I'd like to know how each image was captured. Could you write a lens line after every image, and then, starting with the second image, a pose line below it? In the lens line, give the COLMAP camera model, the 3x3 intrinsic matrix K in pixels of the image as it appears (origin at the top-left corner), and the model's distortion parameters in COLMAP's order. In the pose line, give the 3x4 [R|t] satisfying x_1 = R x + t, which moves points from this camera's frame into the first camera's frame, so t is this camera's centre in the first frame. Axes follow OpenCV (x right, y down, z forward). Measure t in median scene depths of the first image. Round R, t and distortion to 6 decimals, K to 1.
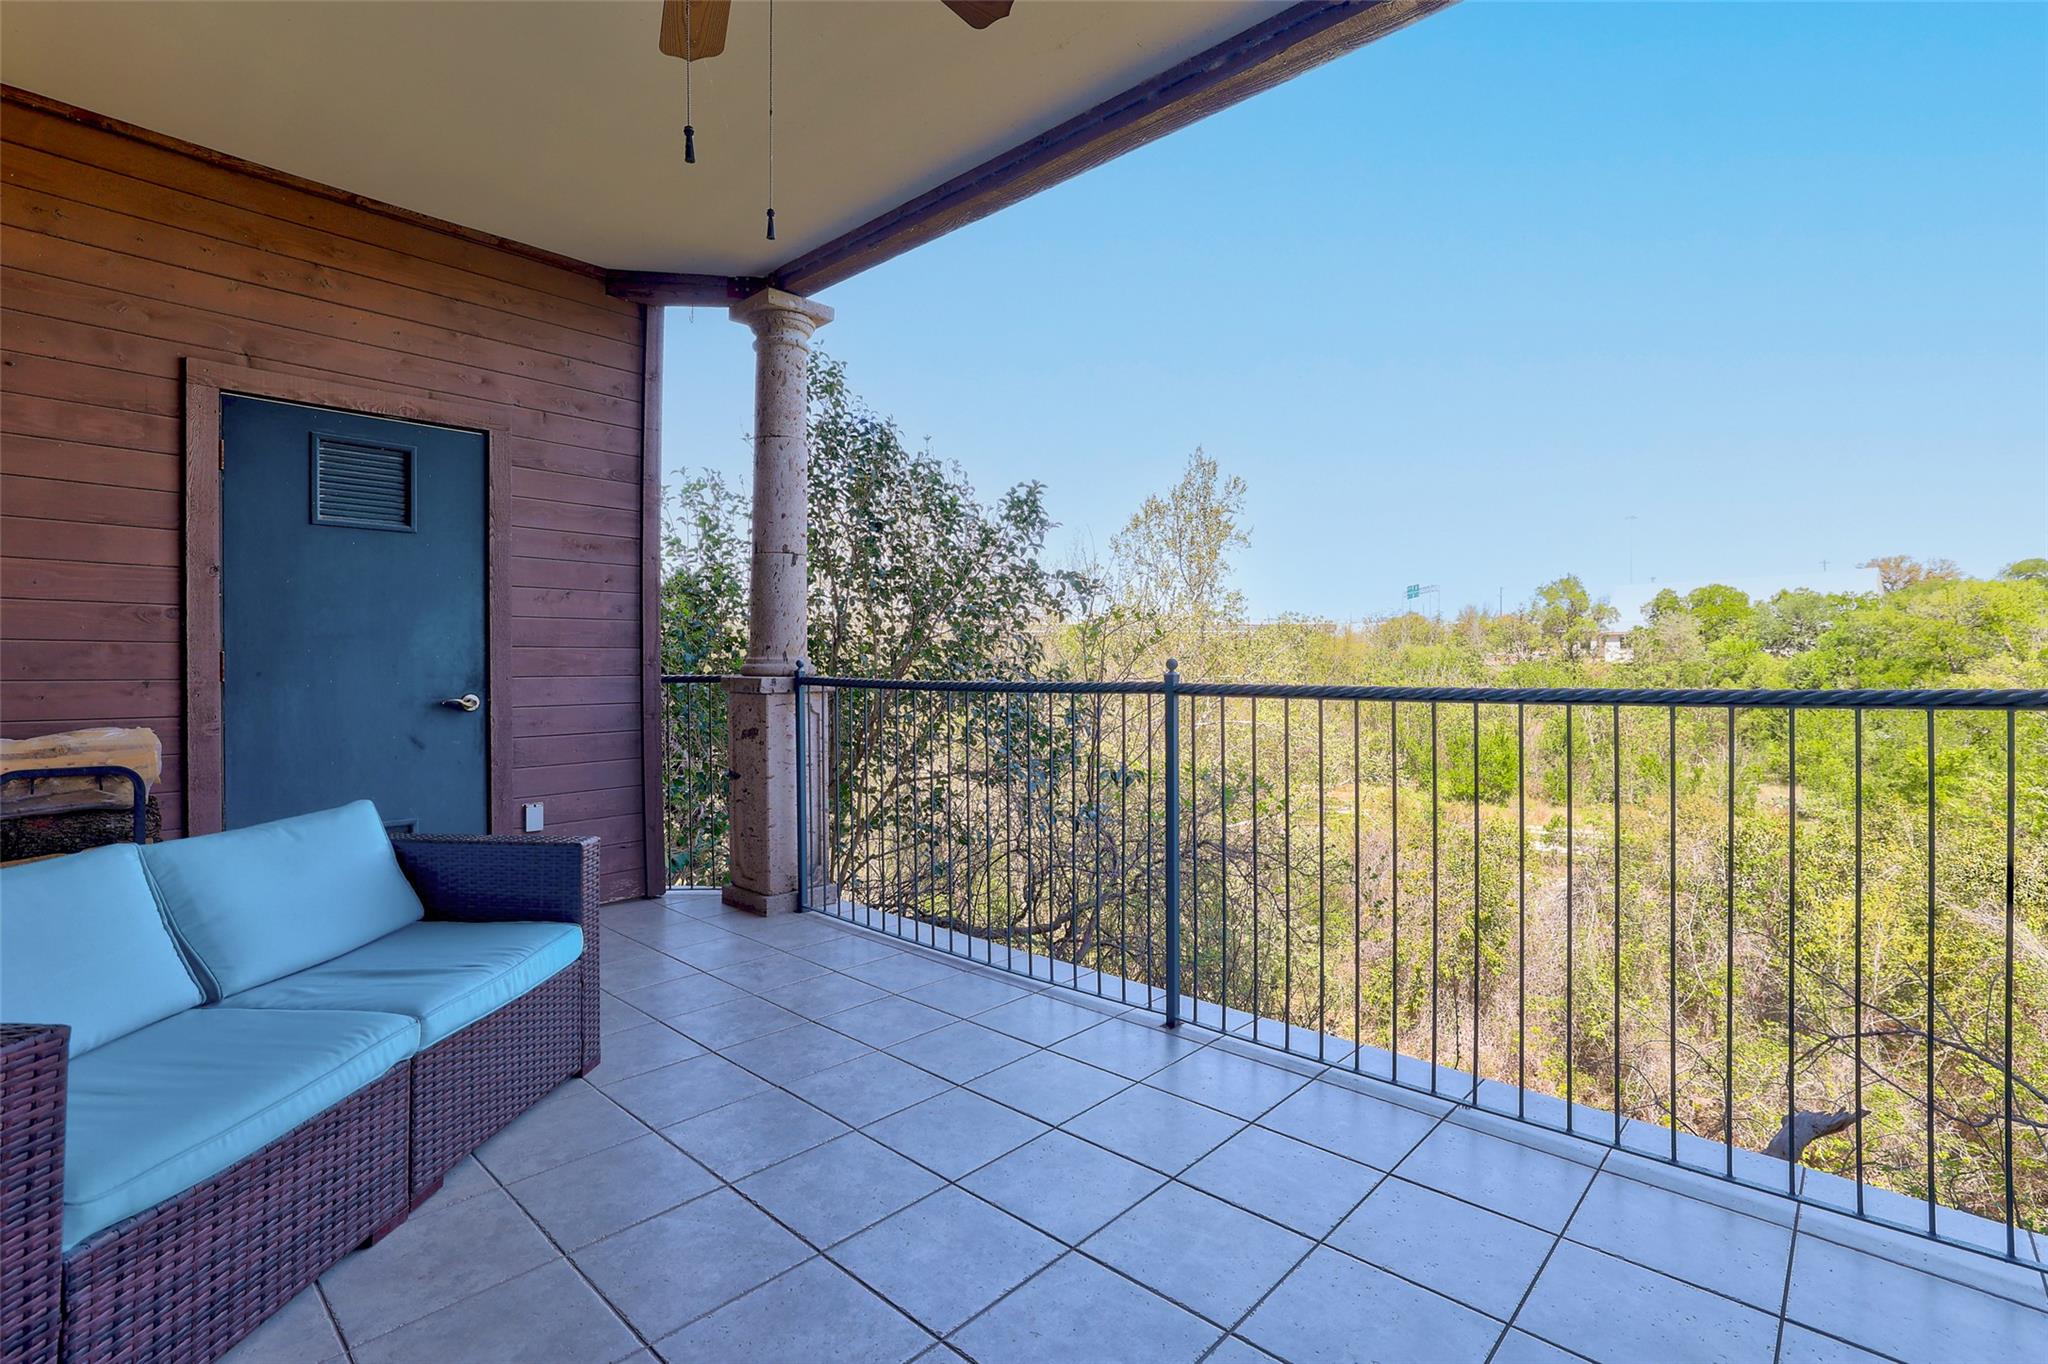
lens RADIAL K [[943.1, 0, 1018.3], [0, 943.1, 671.3], [0, 0, 1]] dist [0.001433, 0.000431]
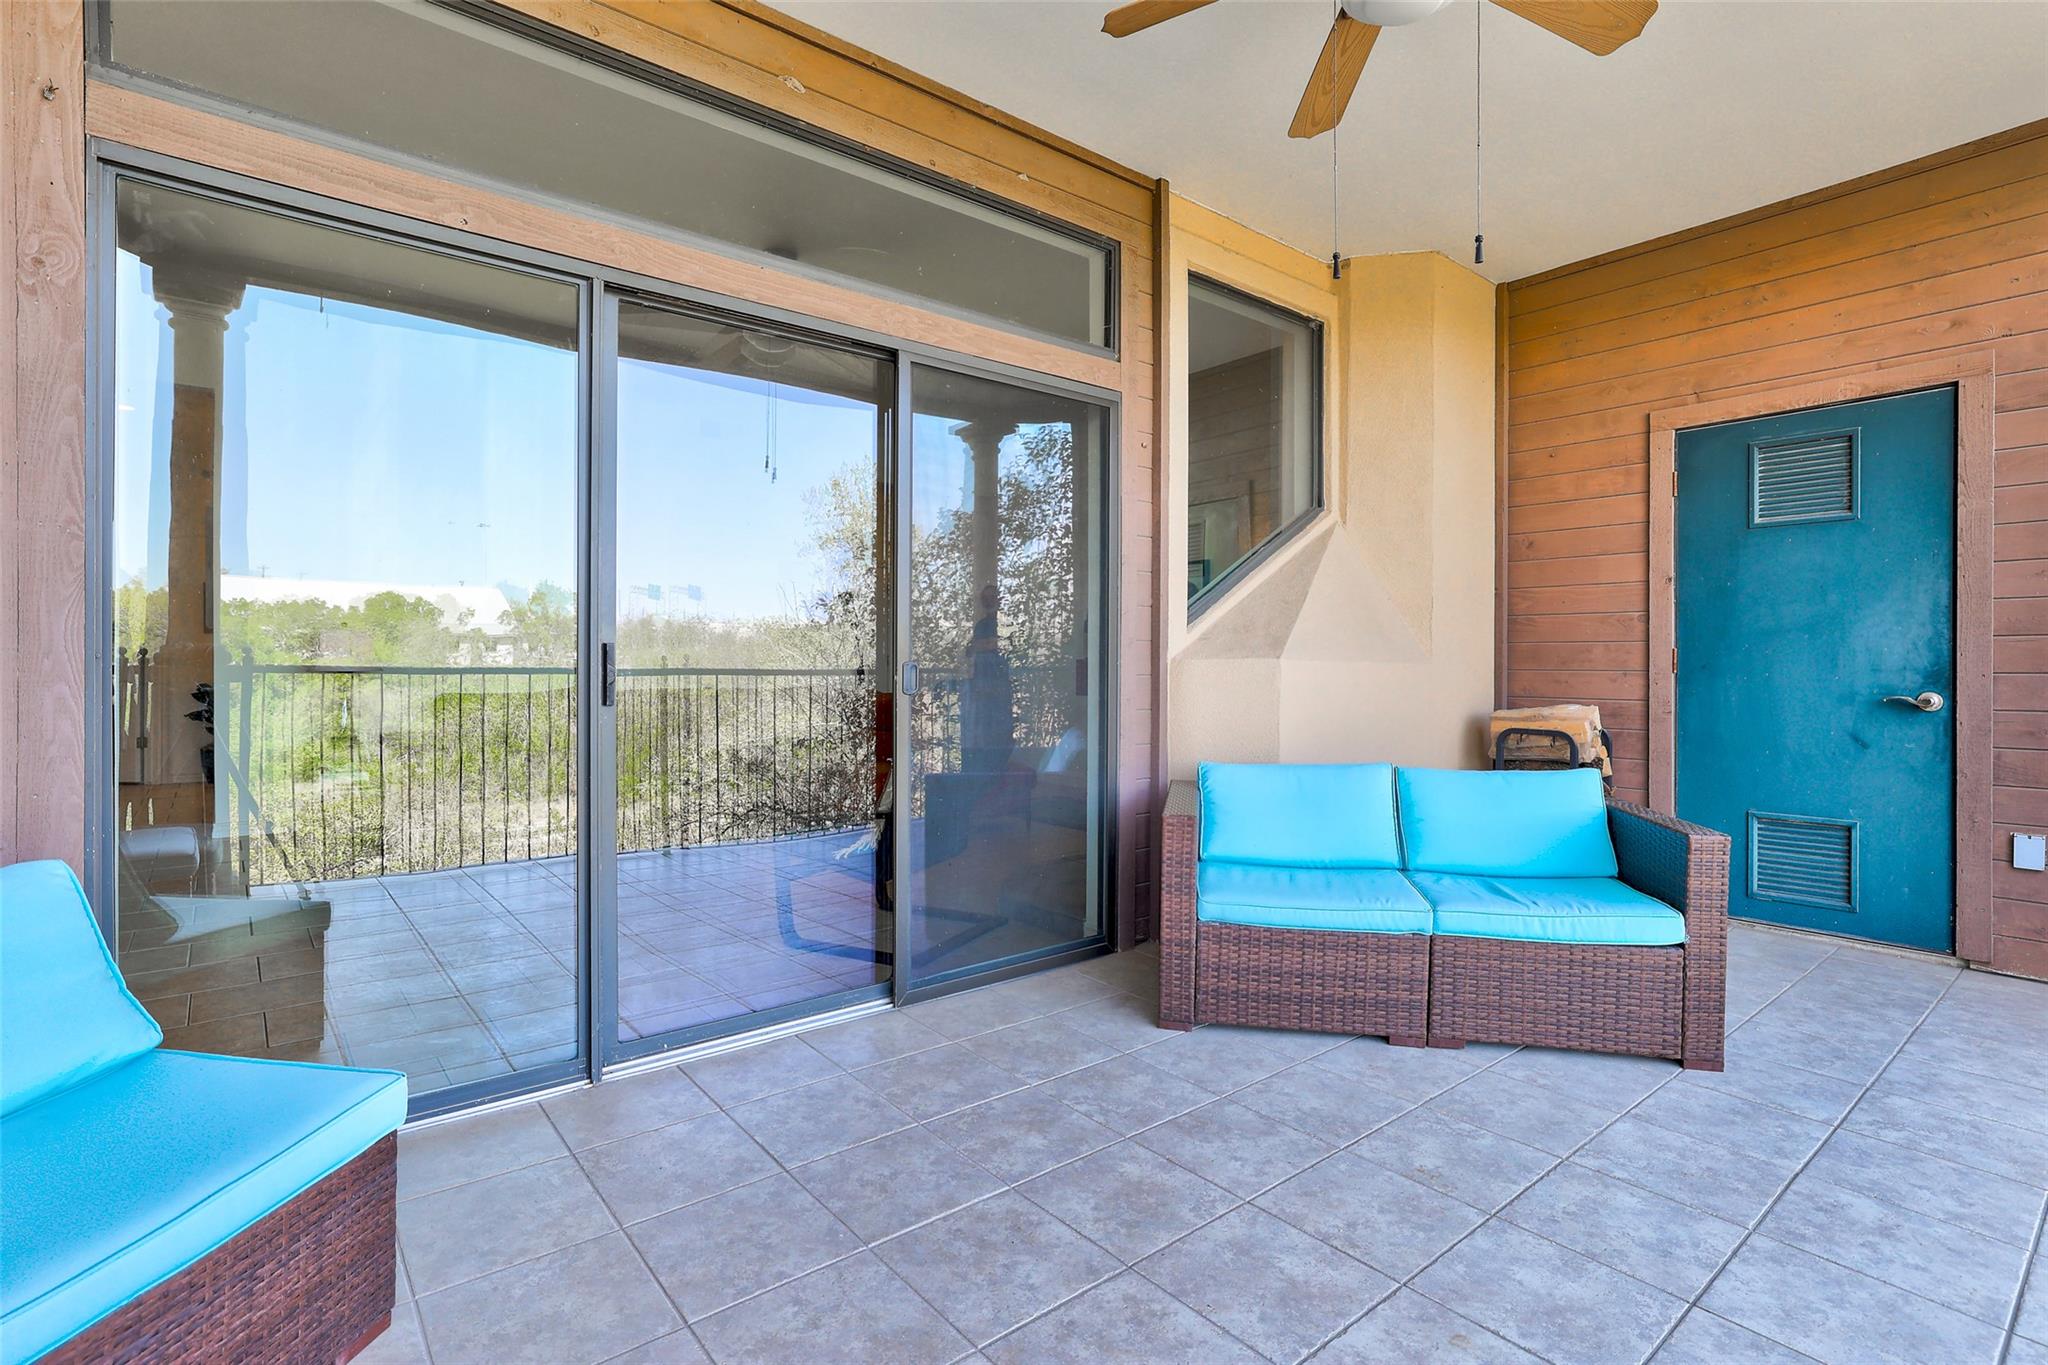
lens RADIAL K [[971.8, 0, 1012.8], [0, 971.8, 672.0], [0, 0, 1]] dist [-0.005334, 0.002784]
pose [[-0.132483, 0.004836, -0.991173, 0.502218], [-0.010394, 0.999926, 0.006268, 0.011061], [0.991131, 0.011133, -0.132423, 0.339344]]
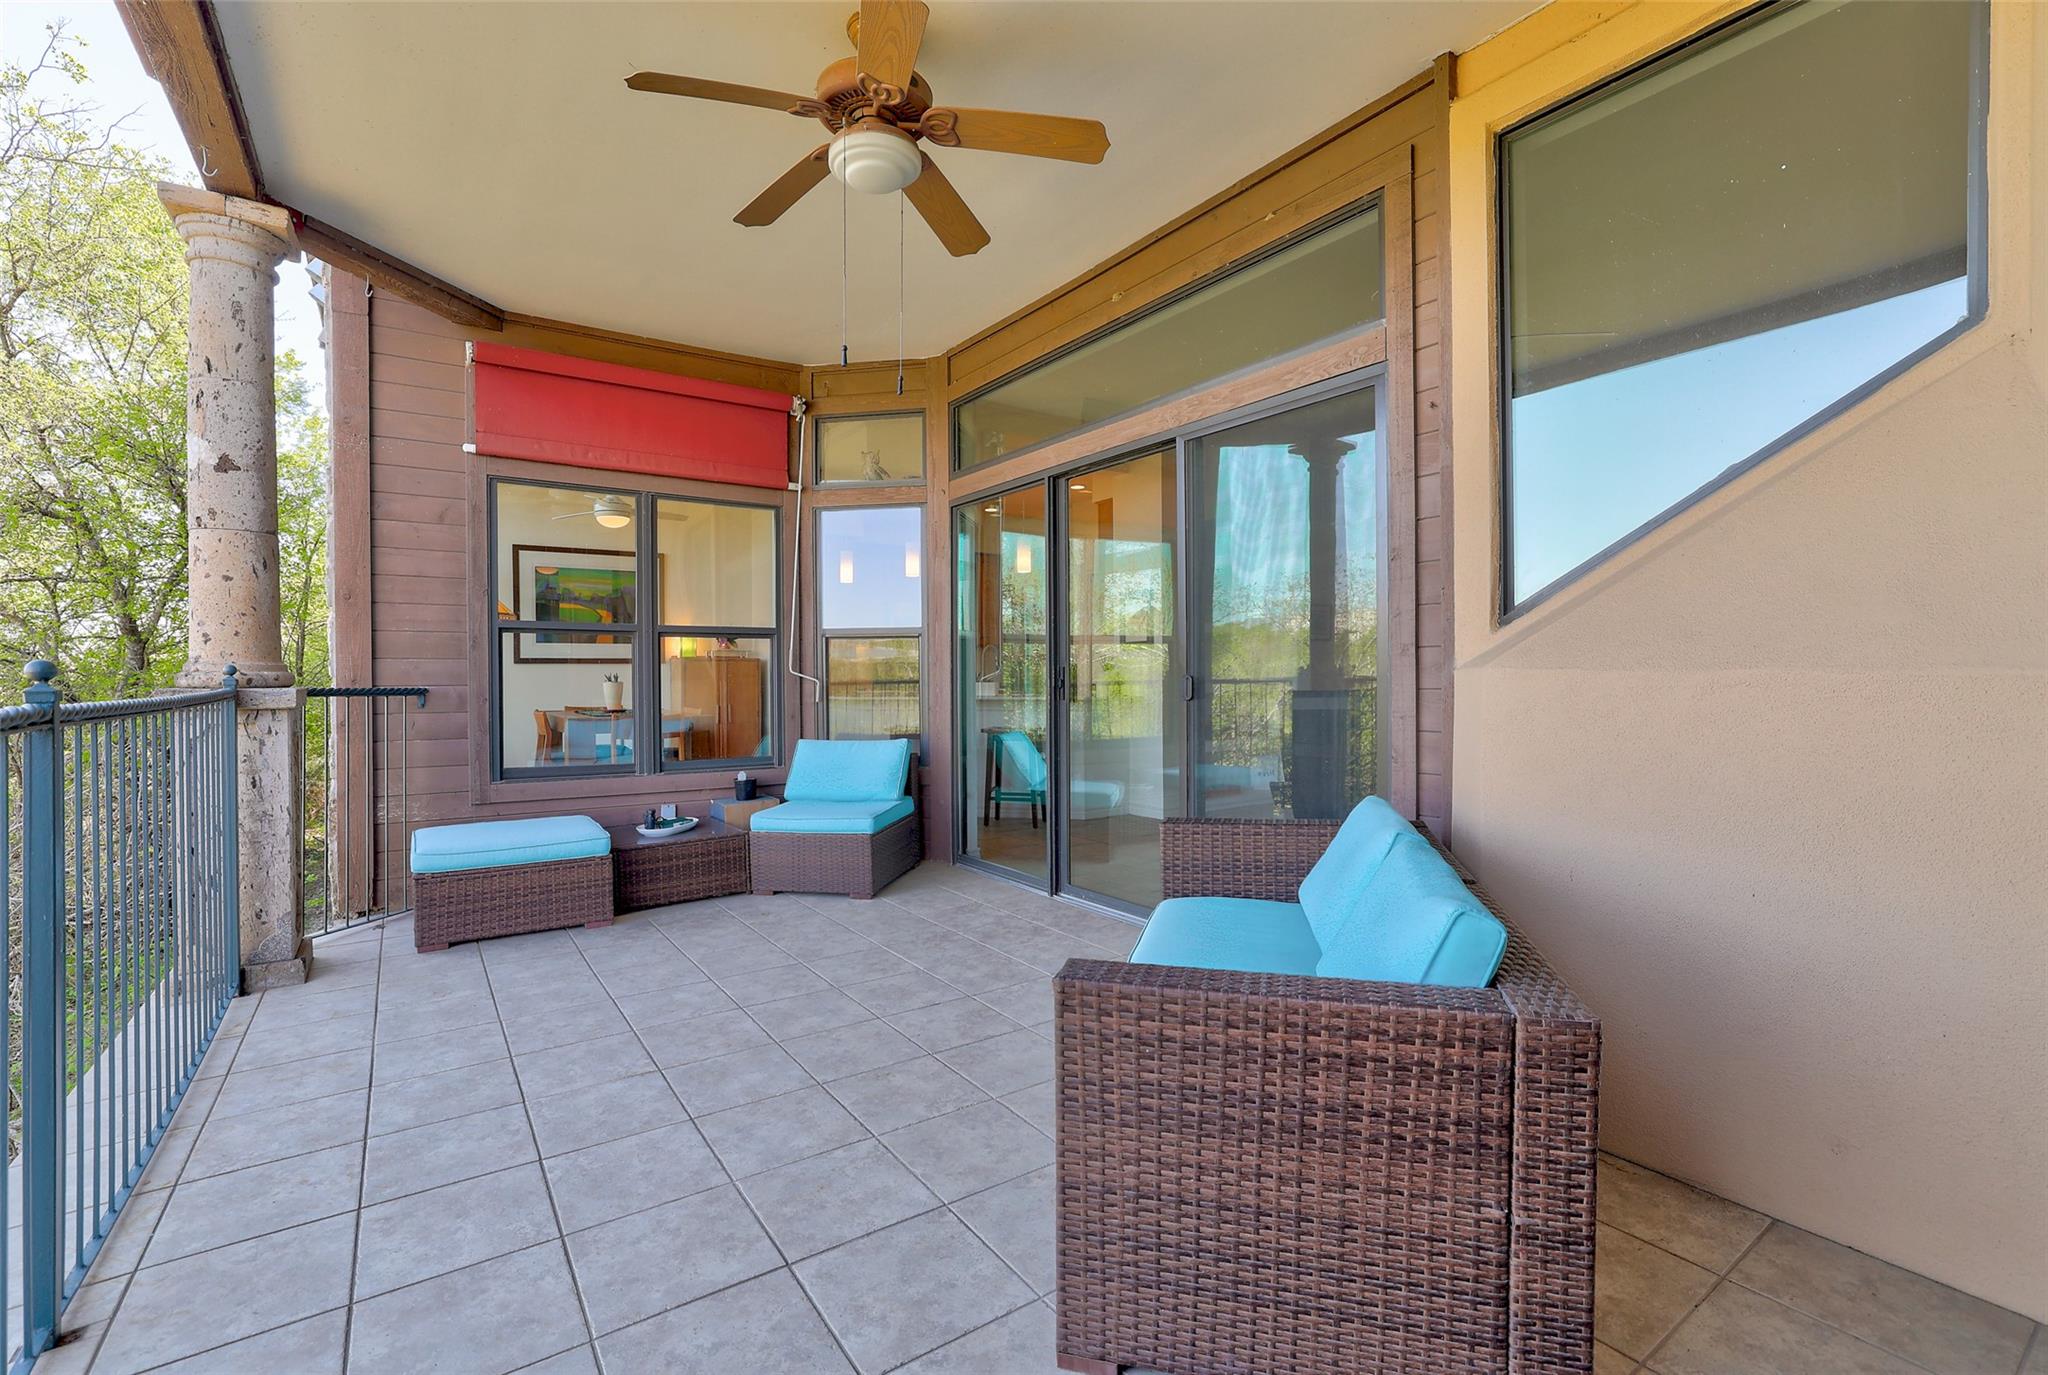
lens RADIAL K [[903.4, 0, 1020.9], [0, 903.4, 676.2], [0, 0, 1]] dist [-0.003826, -0.000321]
pose [[-0.977457, 0.010254, 0.210884, -0.442660], [0.013547, 0.999808, 0.014174, -0.008940], [-0.210698, 0.016711, -0.977408, 1.249763]]
